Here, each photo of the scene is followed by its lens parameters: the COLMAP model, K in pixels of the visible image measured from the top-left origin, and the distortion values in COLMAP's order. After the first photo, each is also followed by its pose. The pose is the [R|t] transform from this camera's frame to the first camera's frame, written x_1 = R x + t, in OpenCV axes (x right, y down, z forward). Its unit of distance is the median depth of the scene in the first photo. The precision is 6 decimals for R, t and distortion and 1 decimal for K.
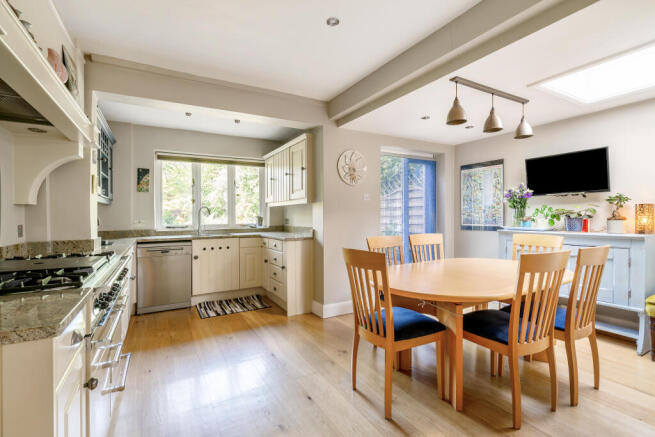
lens RADIAL K [[299.7, 0, 326.2], [0, 299.7, 216.6], [0, 0, 1]] dist [-0.016940, -0.000105]
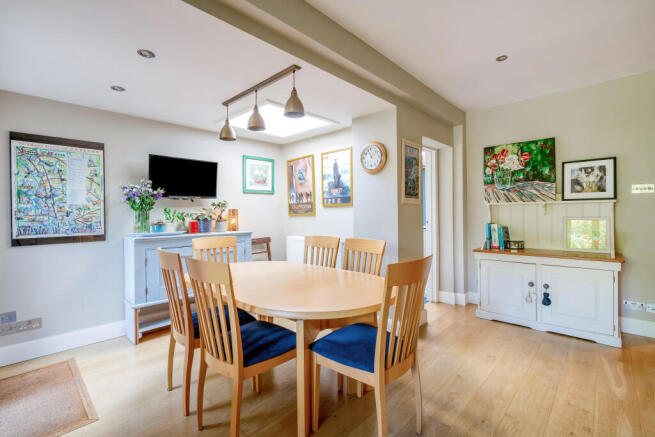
lens RADIAL K [[299.7, 0, 326.6], [0, 299.7, 216.6], [0, 0, 1]] dist [-0.016940, -0.000105]
pose [[-0.295979, 0.005443, 0.955179, -0.275794], [0.022143, 0.999754, 0.001164, 0.000258], [-0.954938, 0.021495, -0.296027, 0.686967]]
